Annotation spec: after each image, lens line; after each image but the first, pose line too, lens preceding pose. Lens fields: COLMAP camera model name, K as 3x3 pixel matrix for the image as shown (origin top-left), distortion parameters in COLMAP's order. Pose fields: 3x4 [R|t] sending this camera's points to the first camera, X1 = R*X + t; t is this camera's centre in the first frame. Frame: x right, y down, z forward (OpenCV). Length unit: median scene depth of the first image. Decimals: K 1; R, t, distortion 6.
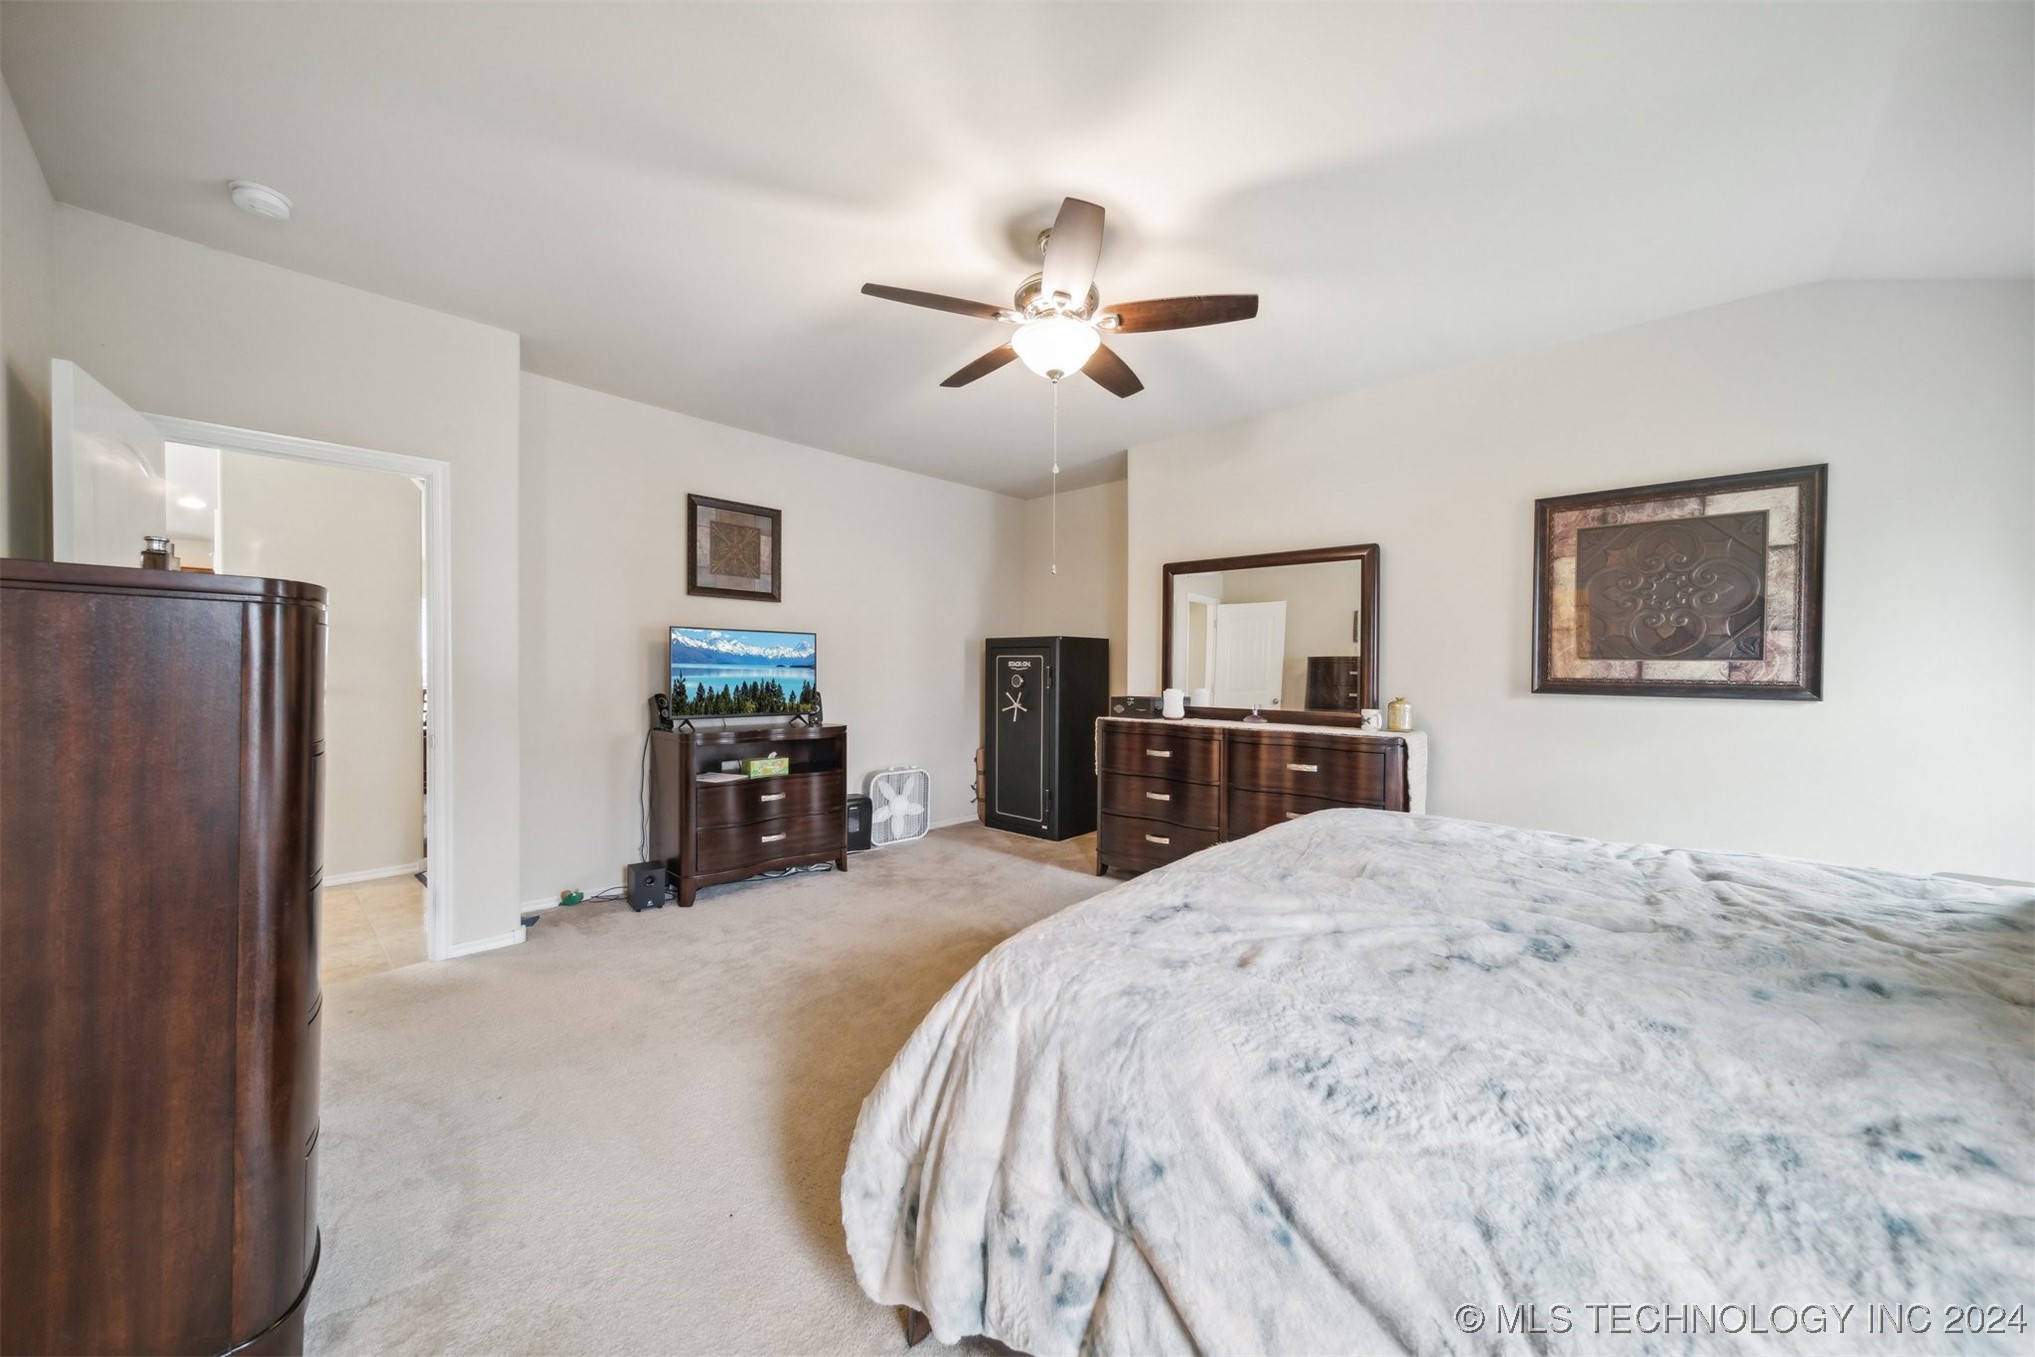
lens RADIAL K [[723.9, 0, 1011.6], [0, 723.9, 664.4], [0, 0, 1]] dist [0.000224, -0.000095]
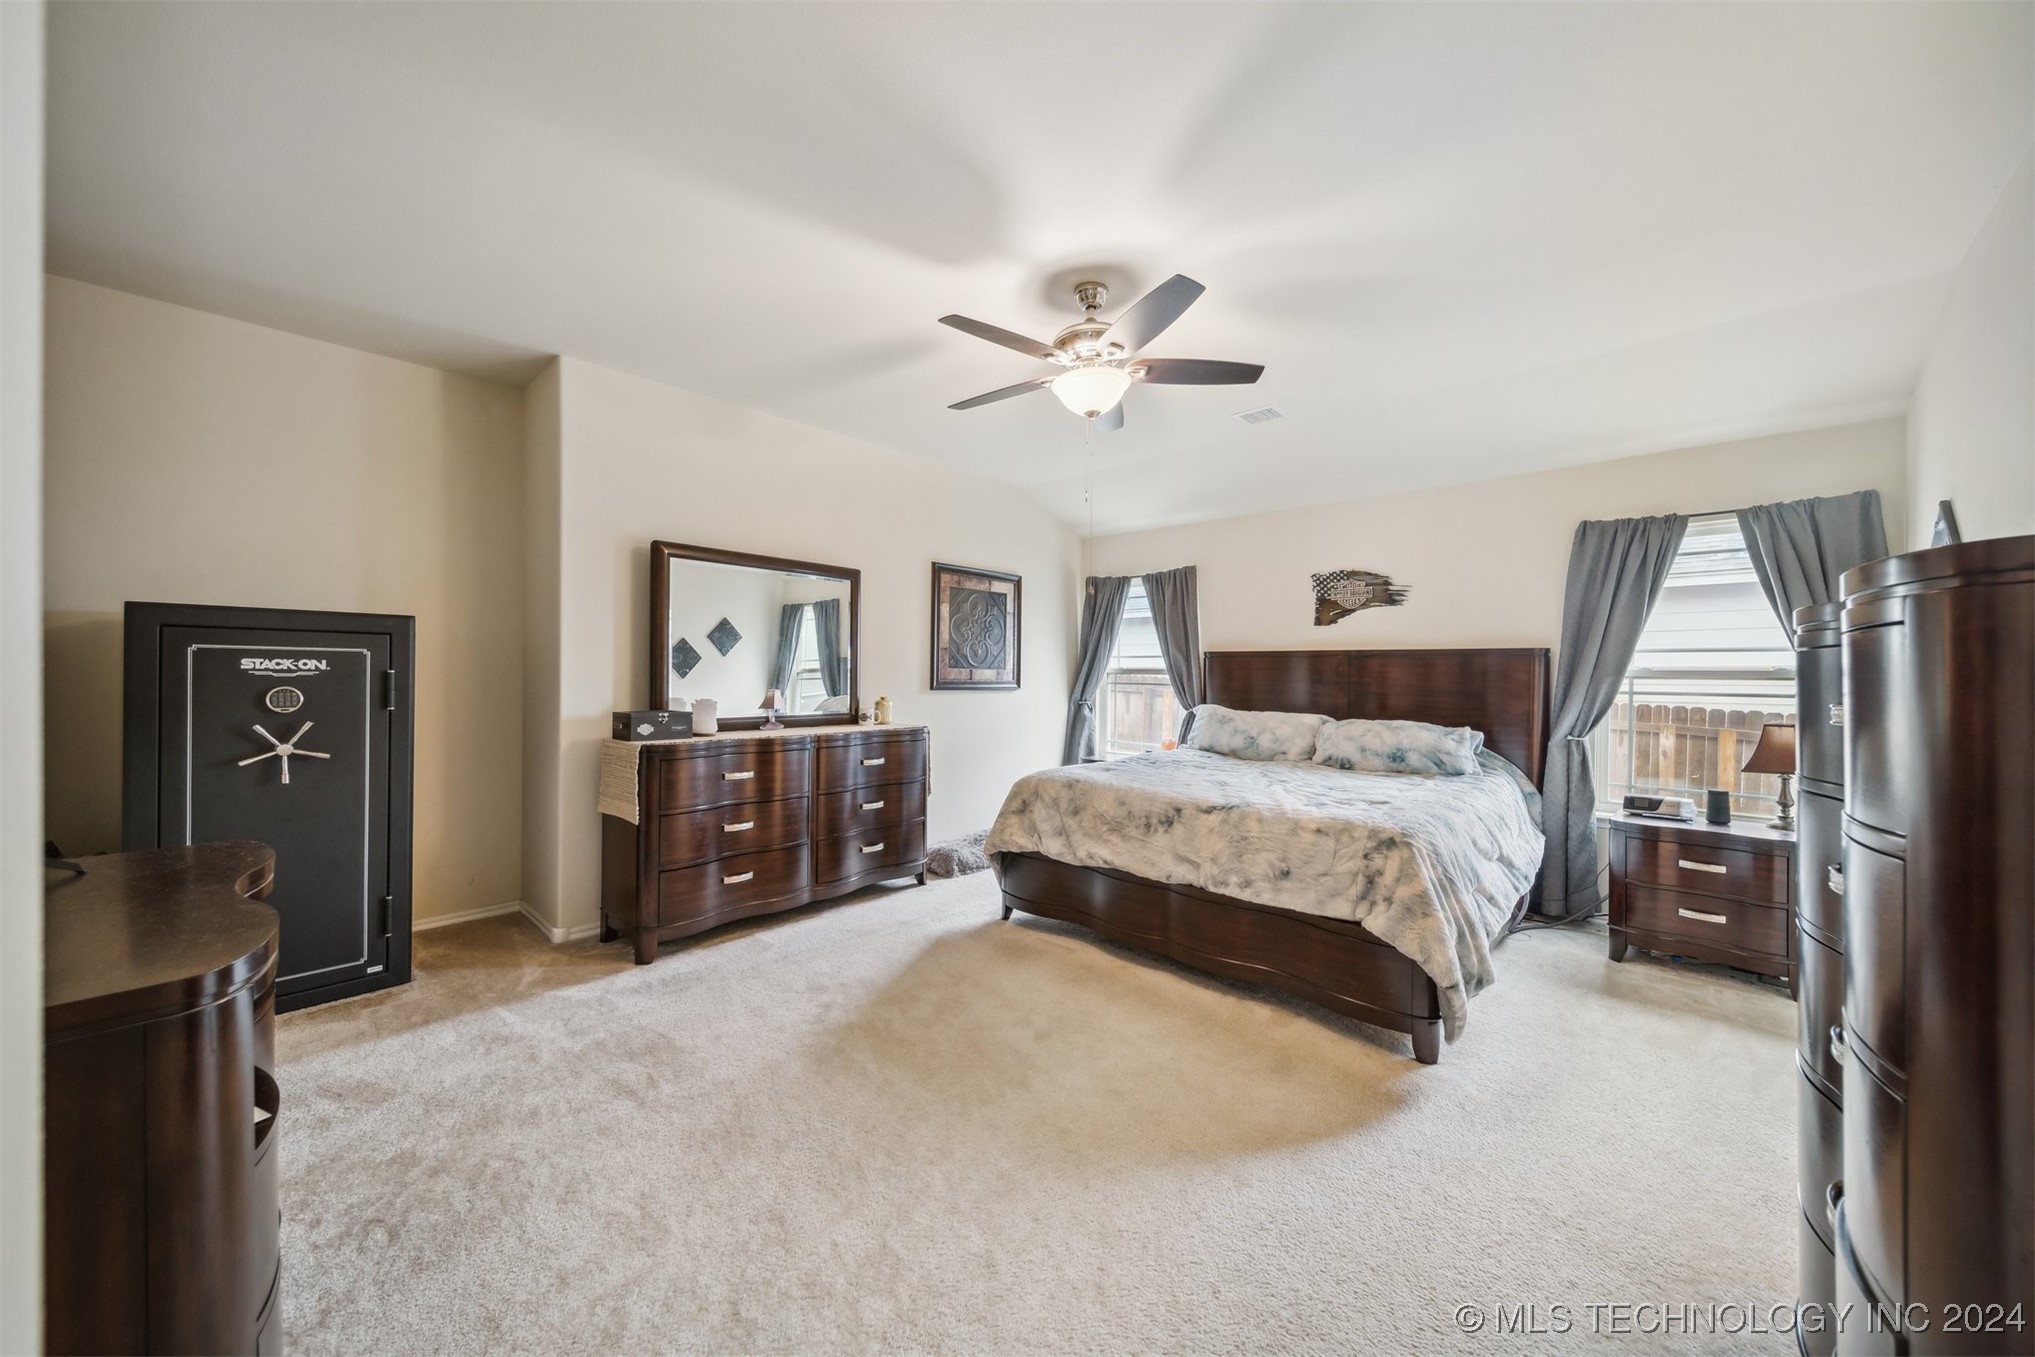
lens RADIAL K [[723.9, 0, 1011.6], [0, 723.9, 664.4], [0, 0, 1]] dist [0.000224, -0.000095]
pose [[-0.008577, 0.011375, 0.999899, -0.793197], [-0.008771, 0.999896, -0.011450, 0.001786], [-0.999925, -0.008868, -0.008476, 0.854727]]
